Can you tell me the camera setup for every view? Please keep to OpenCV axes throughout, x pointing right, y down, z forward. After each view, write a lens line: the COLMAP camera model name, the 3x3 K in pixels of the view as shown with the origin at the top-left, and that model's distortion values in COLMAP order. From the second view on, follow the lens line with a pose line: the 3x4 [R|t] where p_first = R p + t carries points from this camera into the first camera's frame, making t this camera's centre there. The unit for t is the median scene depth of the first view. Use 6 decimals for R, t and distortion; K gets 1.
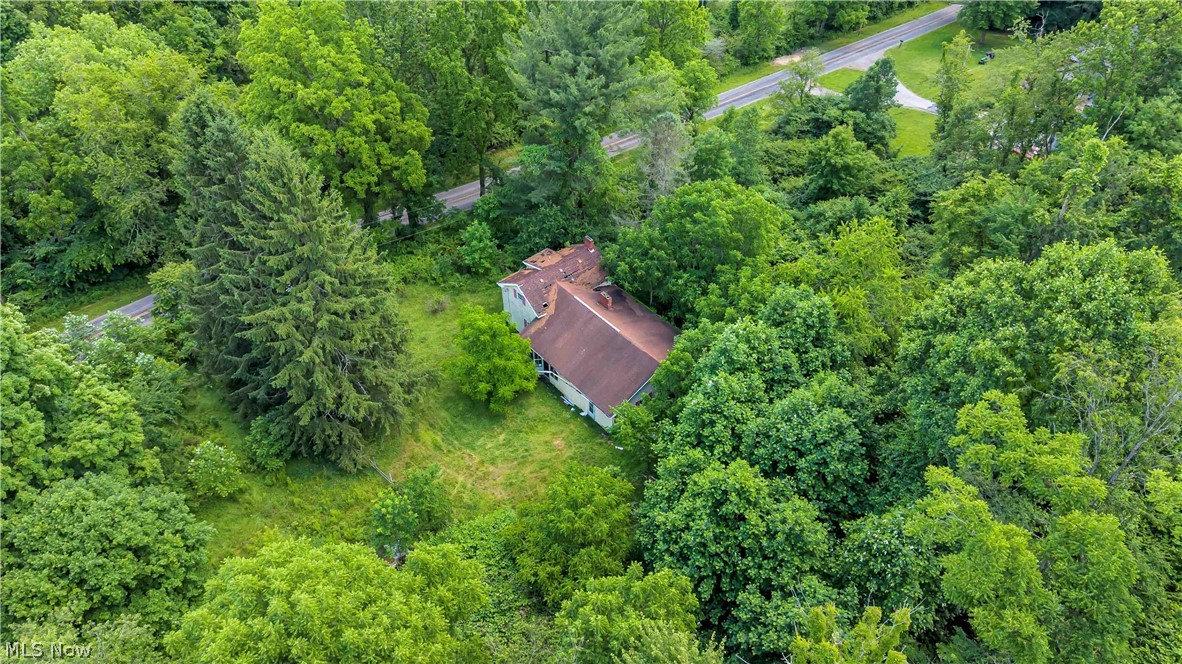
lens RADIAL K [[787.9, 0, 591.0], [0, 787.9, 332.0], [0, 0, 1]] dist [0.095533, -0.138285]
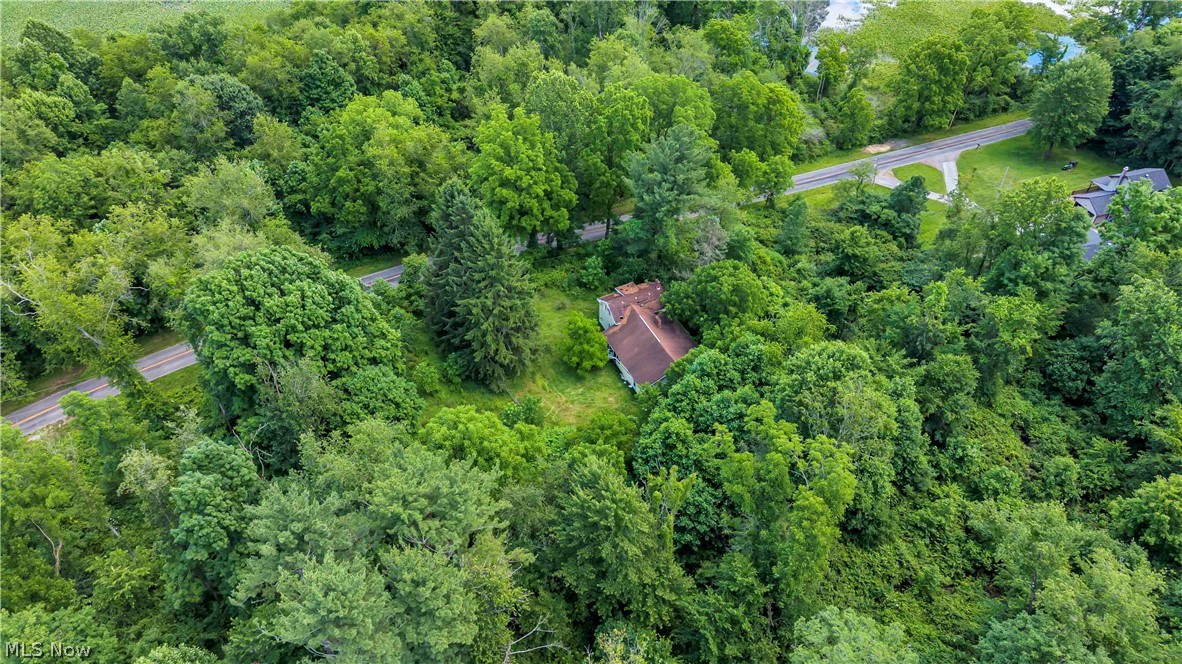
lens RADIAL K [[787.9, 0, 591.0], [0, 787.9, 332.0], [0, 0, 1]] dist [0.095533, -0.138285]
pose [[0.967129, 0.177184, -0.182395, 0.198481], [-0.173010, 0.984160, 0.038680, -0.061524], [0.186360, -0.005852, 0.982464, -0.679635]]
